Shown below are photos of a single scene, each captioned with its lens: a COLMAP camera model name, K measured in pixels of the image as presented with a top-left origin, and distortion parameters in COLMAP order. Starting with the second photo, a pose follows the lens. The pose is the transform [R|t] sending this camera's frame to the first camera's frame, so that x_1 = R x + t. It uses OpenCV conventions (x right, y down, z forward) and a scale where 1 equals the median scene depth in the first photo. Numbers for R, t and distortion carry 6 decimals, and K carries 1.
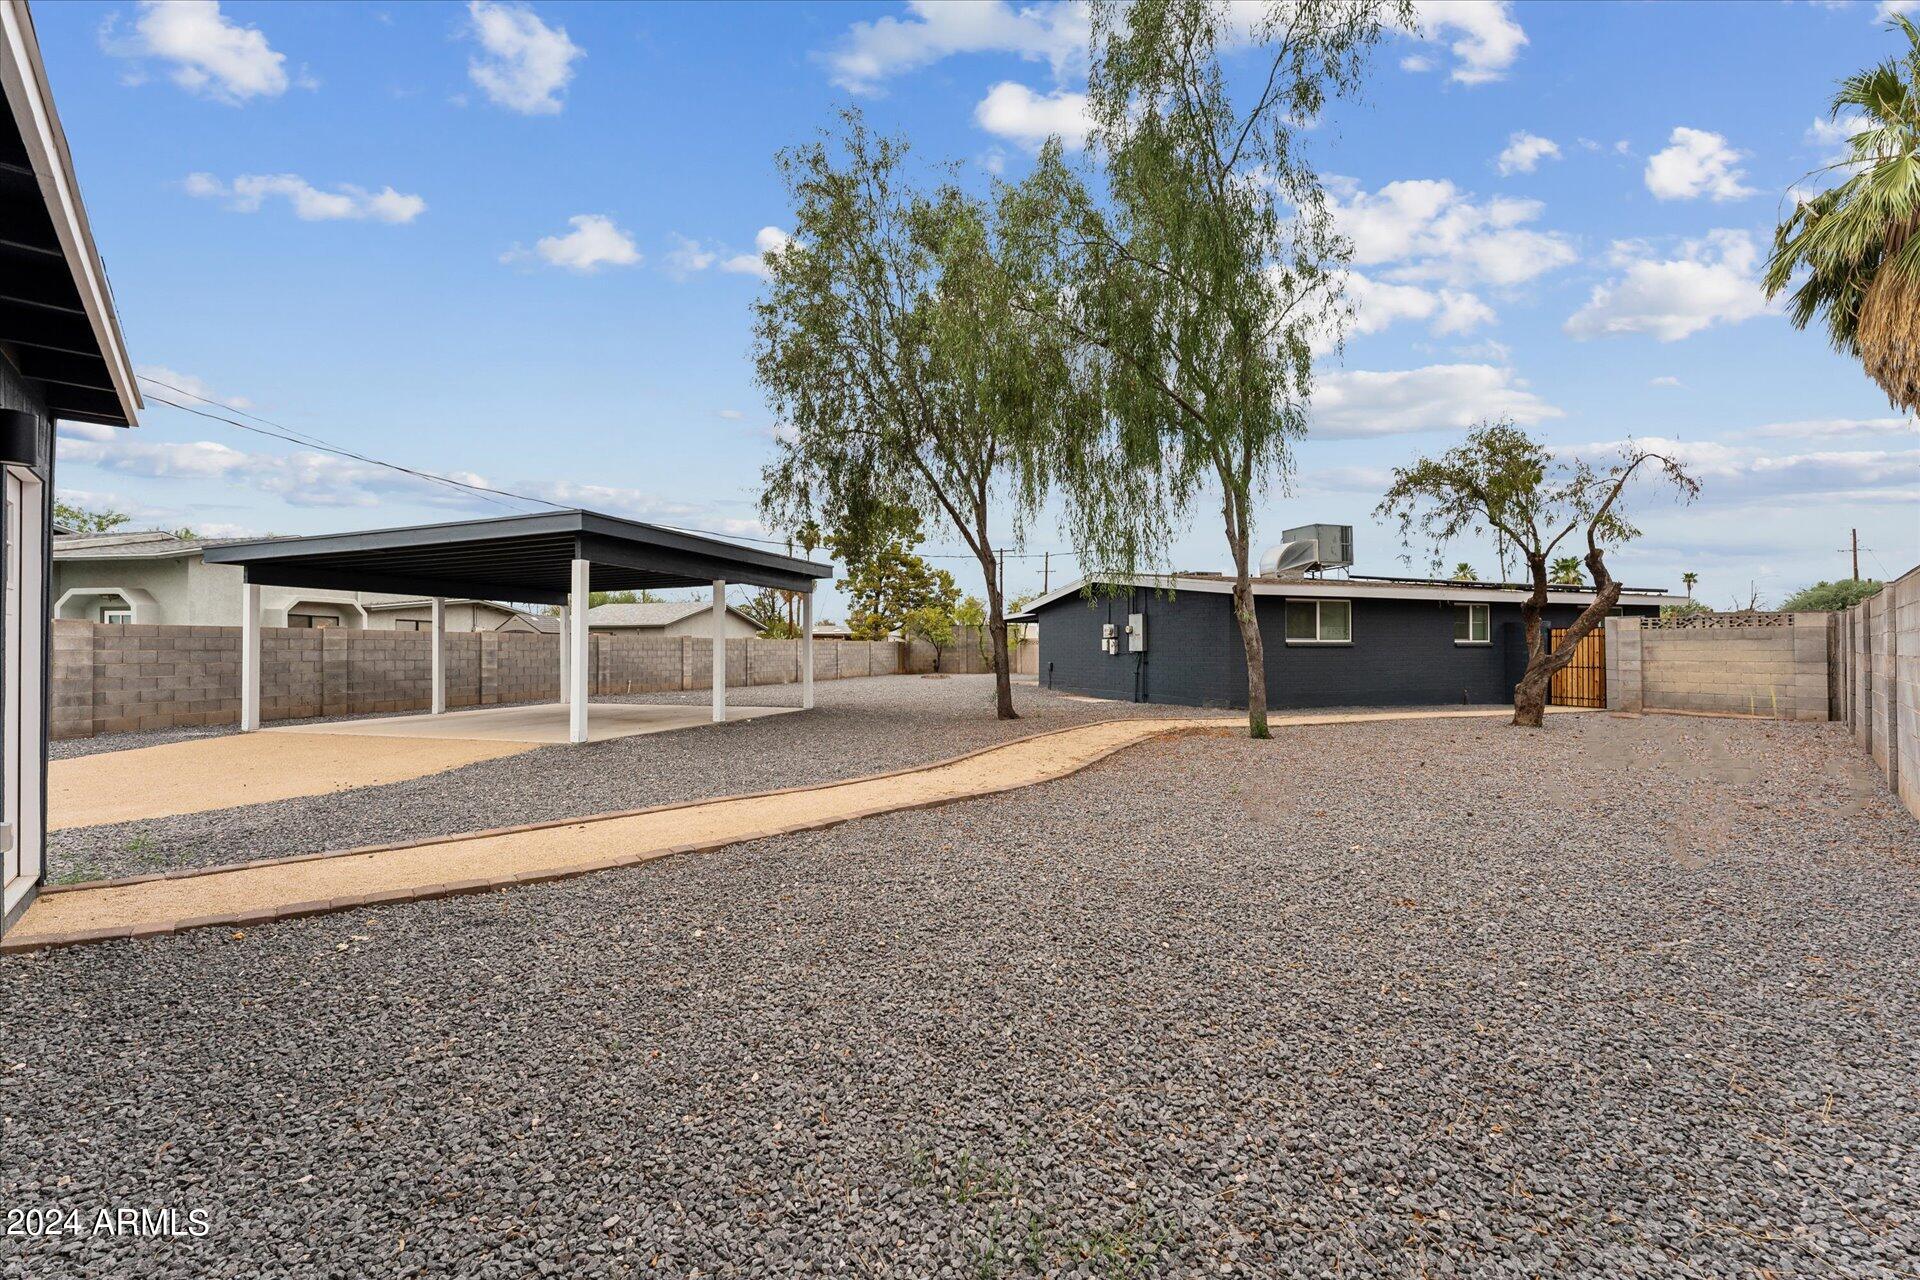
lens RADIAL K [[871.5, 0, 1004.2], [0, 871.5, 659.8], [0, 0, 1]] dist [0.000922, -0.000402]
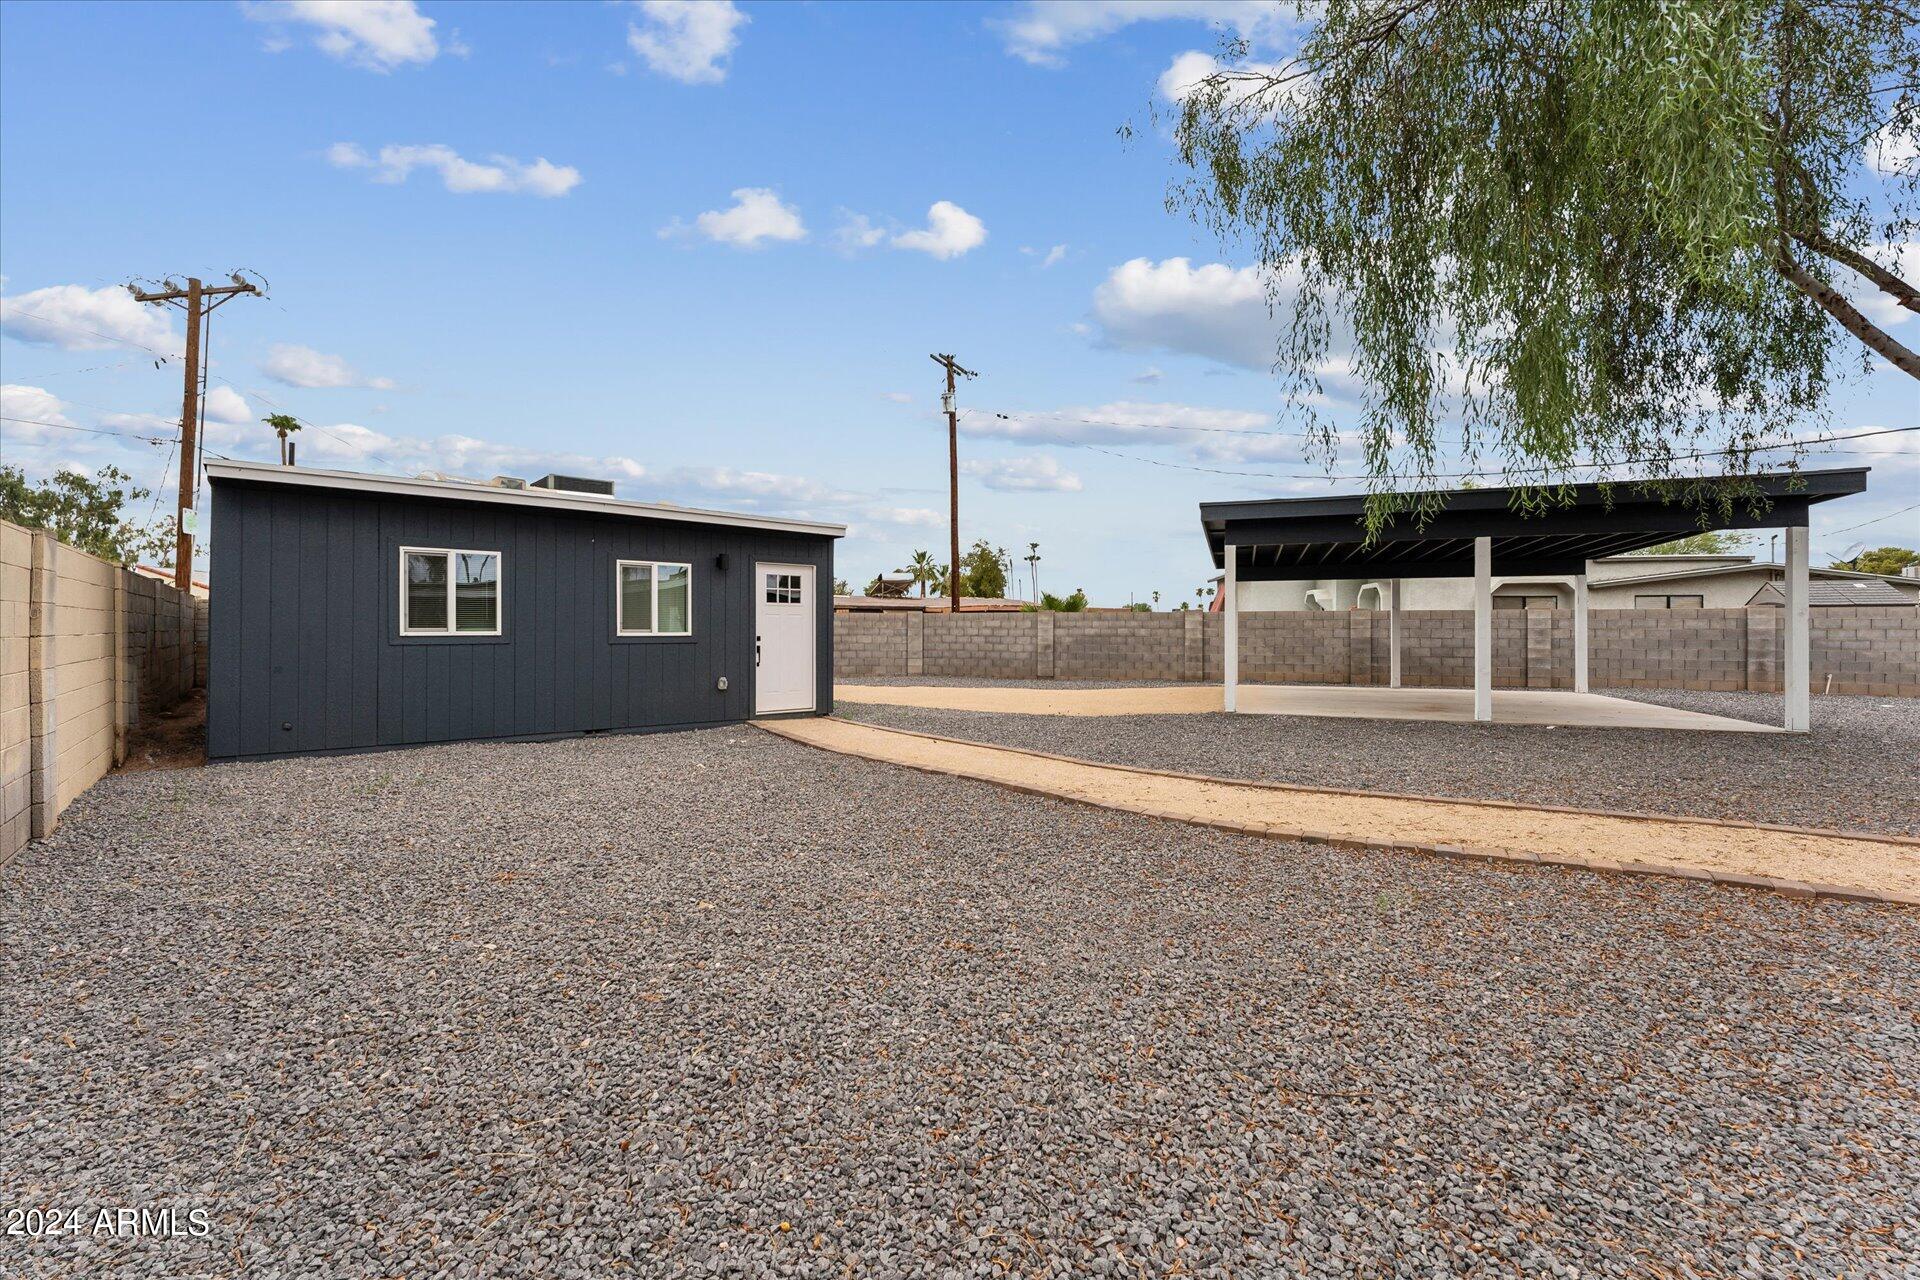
lens RADIAL K [[935.9, 0, 1004.2], [0, 935.9, 654.1], [0, 0, 1]] dist [-0.001500, 0.000382]
pose [[0.999991, 0.004241, 0.000413, -0.199730], [-0.004238, 0.999966, -0.007050, 0.004831], [-0.000443, 0.007048, 0.999975, -0.018760]]
